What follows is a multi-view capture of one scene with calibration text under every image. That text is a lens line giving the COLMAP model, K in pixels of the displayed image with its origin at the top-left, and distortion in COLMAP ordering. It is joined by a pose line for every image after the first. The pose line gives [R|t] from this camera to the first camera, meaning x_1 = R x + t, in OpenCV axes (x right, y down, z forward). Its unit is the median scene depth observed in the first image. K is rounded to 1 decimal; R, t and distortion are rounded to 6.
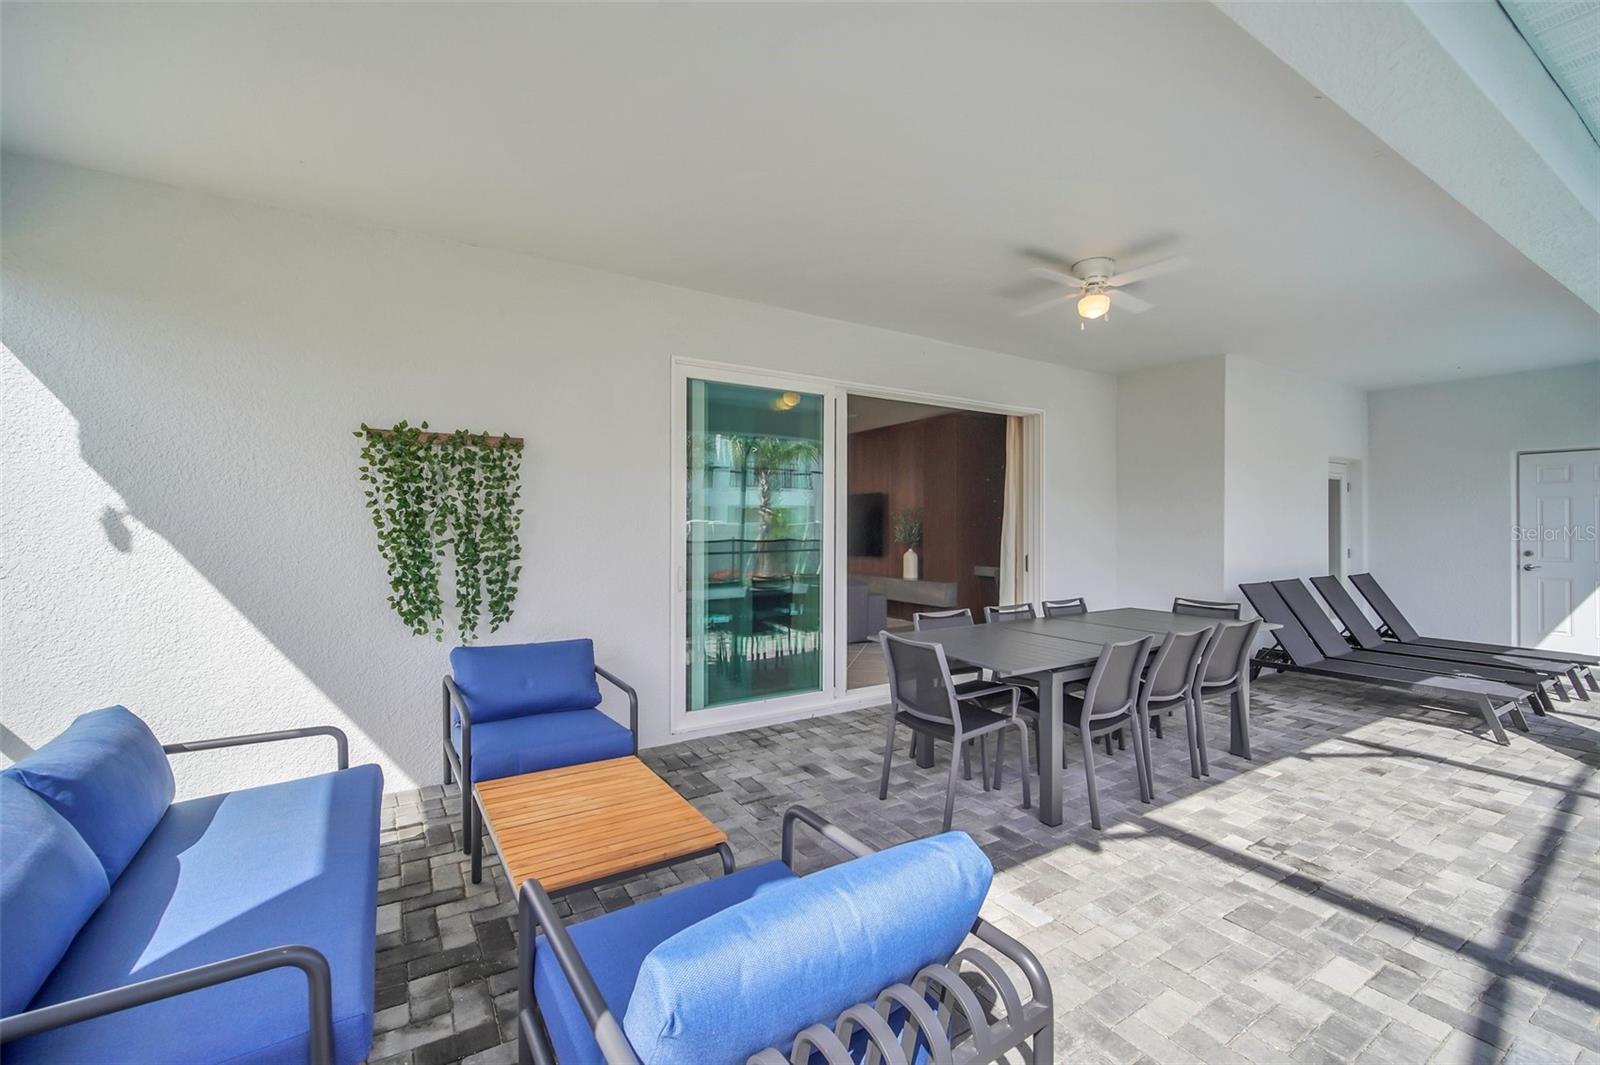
lens RADIAL K [[664.5, 0, 800.0], [0, 664.5, 532.5], [0, 0, 1]] dist [0.000708, -0.000100]
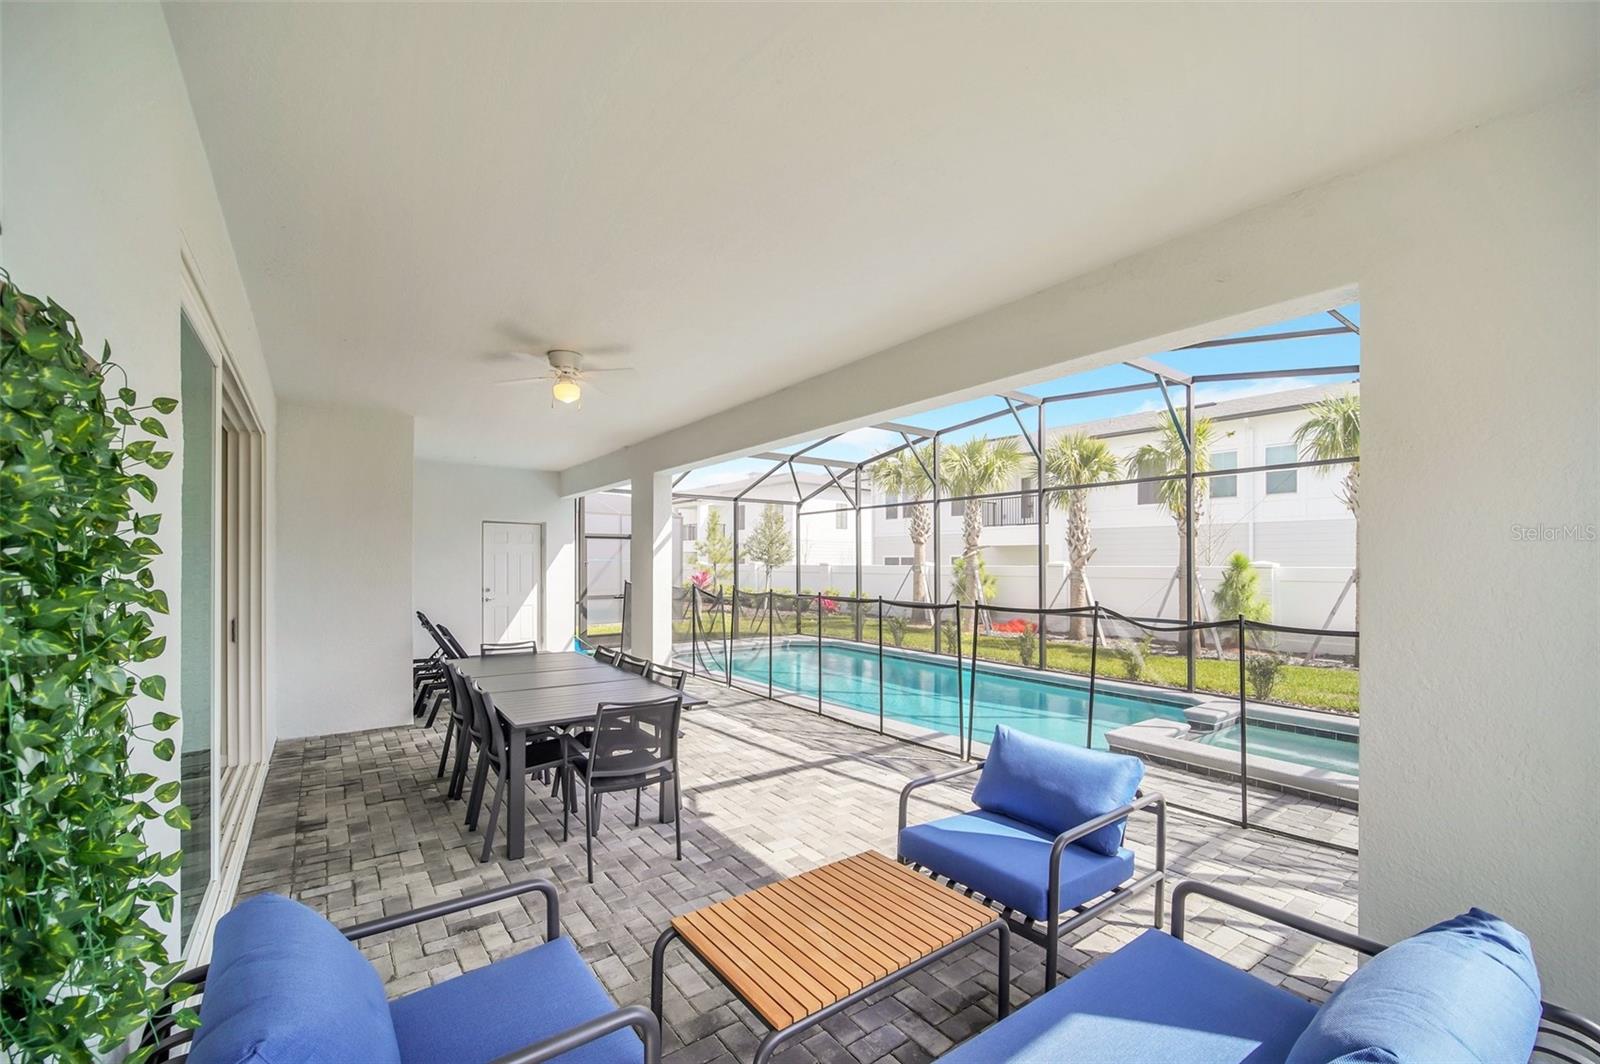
lens RADIAL K [[664.5, 0, 800.0], [0, 664.5, 532.0], [0, 0, 1]] dist [0.000708, -0.000100]
pose [[-0.072634, 0.047267, 0.996238, -1.078476], [0.003896, 0.998882, -0.047108, -0.060093], [-0.997351, 0.000460, -0.072737, 0.973085]]
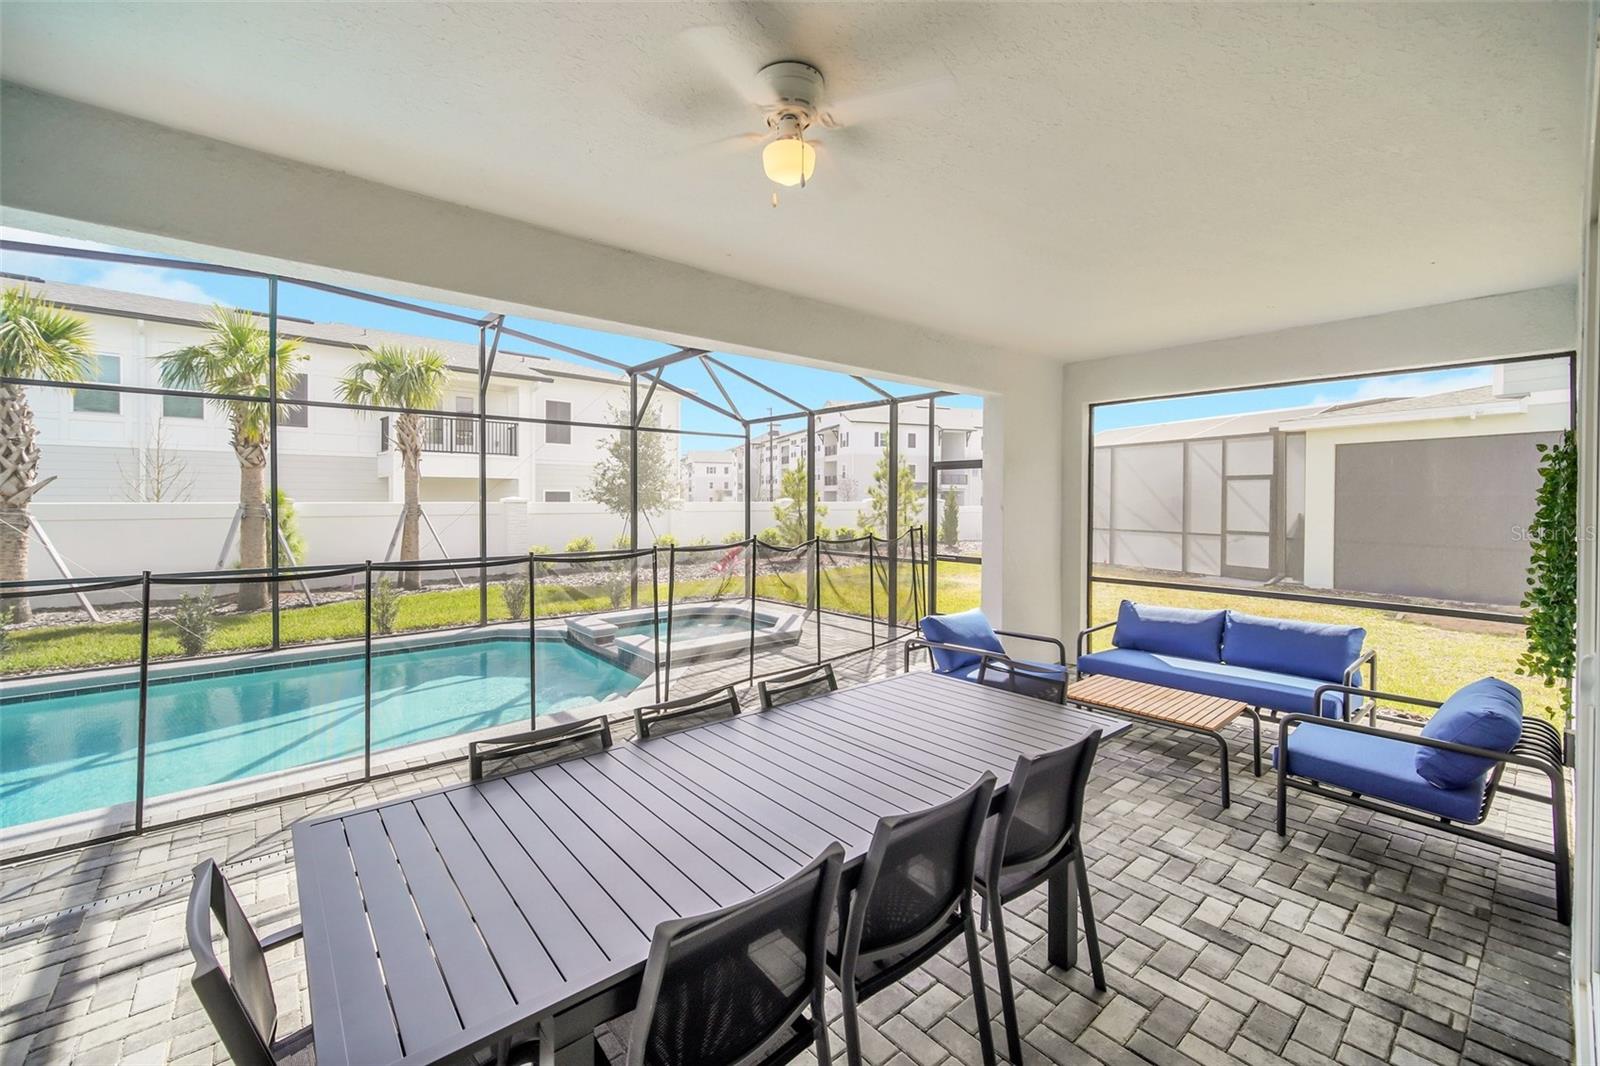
lens RADIAL K [[637.4, 0, 818.3], [0, 637.4, 515.3], [0, 0, 1]] dist [0.000661, -0.000015]
pose [[-0.985116, -0.001022, -0.171886, 0.701580], [-0.005834, 0.999605, 0.027496, -0.083547], [0.171790, 0.028090, -0.984733, 2.145415]]
